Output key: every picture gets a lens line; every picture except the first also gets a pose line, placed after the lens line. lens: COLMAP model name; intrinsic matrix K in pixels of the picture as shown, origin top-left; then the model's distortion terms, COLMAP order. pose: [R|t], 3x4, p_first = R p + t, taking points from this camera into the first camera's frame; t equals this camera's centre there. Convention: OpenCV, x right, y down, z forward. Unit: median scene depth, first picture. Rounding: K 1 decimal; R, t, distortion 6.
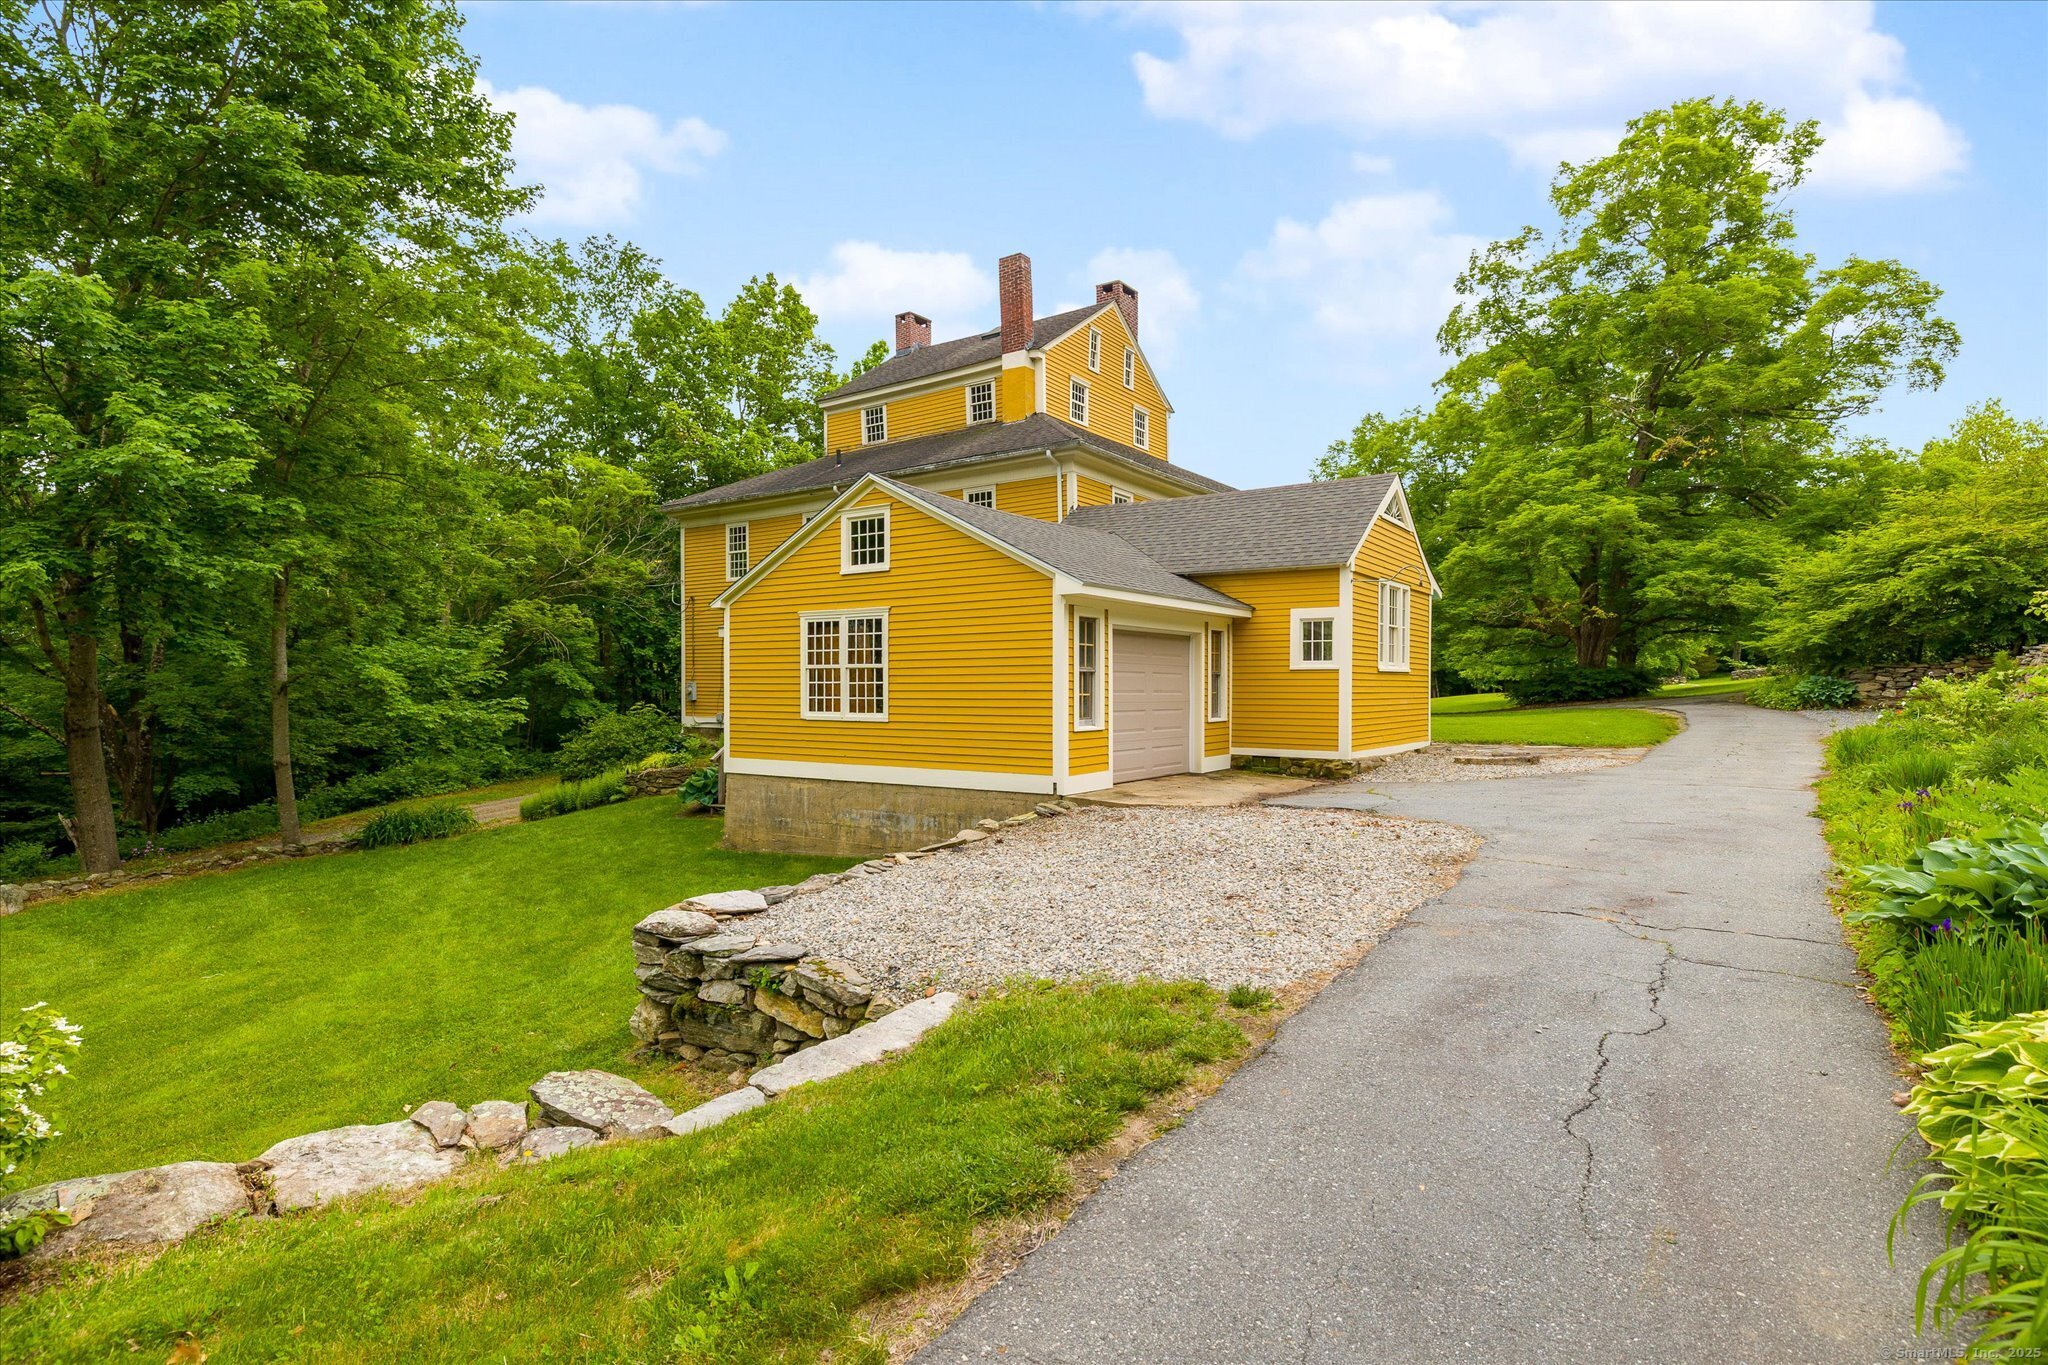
lens RADIAL K [[1025.1, 0, 1024.0], [0, 1025.1, 682.5], [0, 0, 1]] dist [-0.004423, 0.000563]
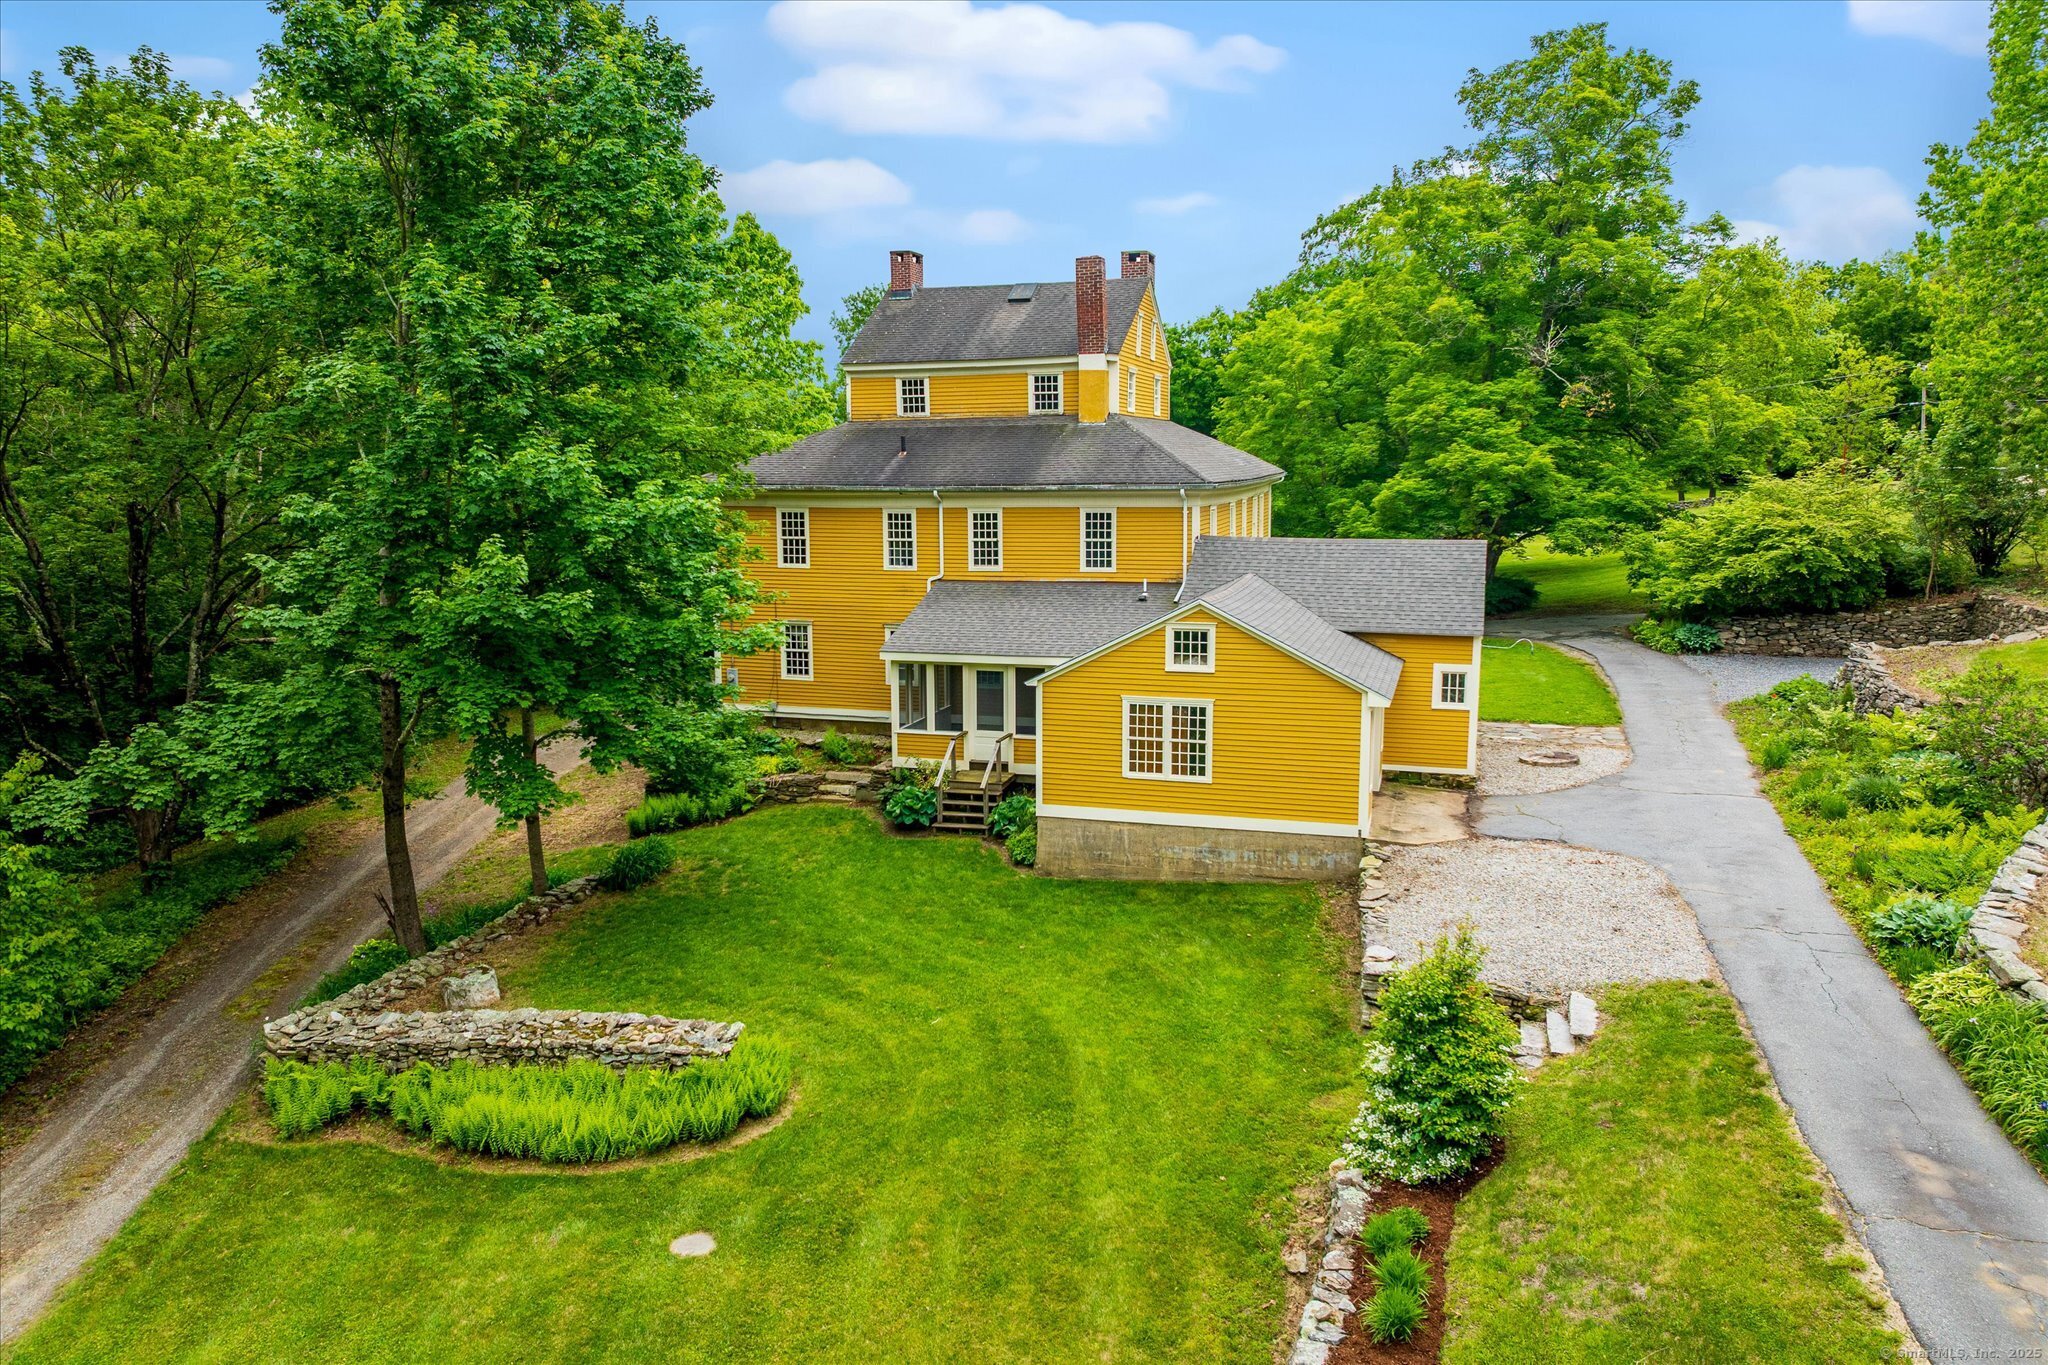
lens RADIAL K [[1433.6, 0, 1020.4], [0, 1433.6, 672.9], [0, 0, 1]] dist [-0.002211, -0.091286]
pose [[0.954376, -0.044869, 0.295218, -0.507211], [0.001525, 0.989366, 0.145437, -0.209069], [-0.298604, -0.138352, 0.944296, -0.379513]]
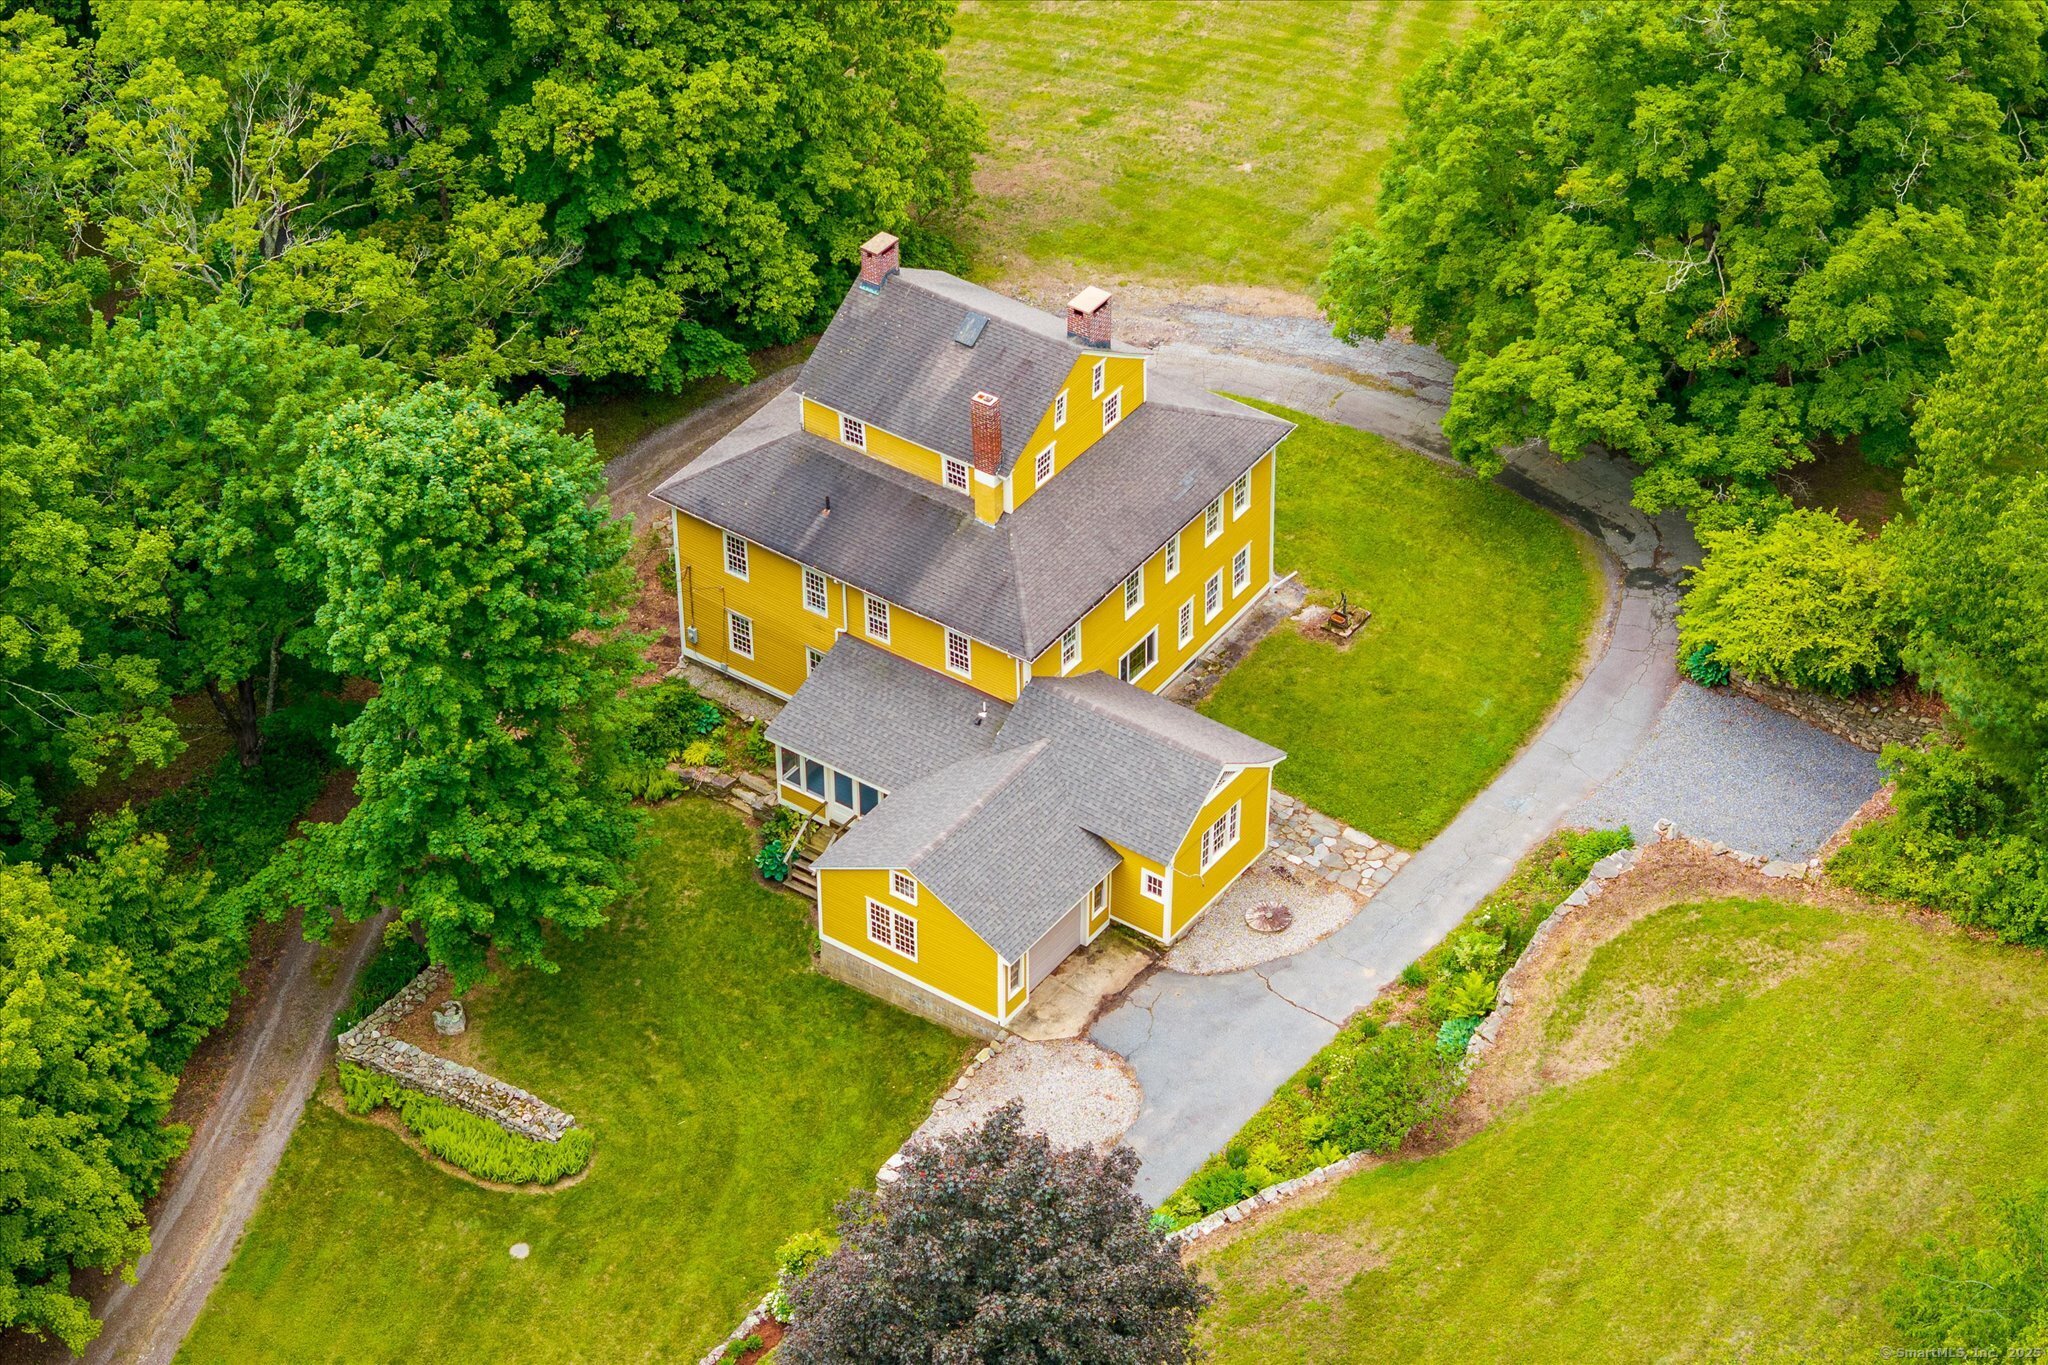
lens RADIAL K [[3999.3, 0, 1024.0], [0, 3999.3, 682.5], [0, 0, 1]] dist [-0.017341, -2.454385]
pose [[0.999863, 0.009837, -0.013323, 0.093881], [0.000624, 0.781533, 0.623863, -2.855349], [0.016549, -0.623786, 0.781420, -2.576241]]
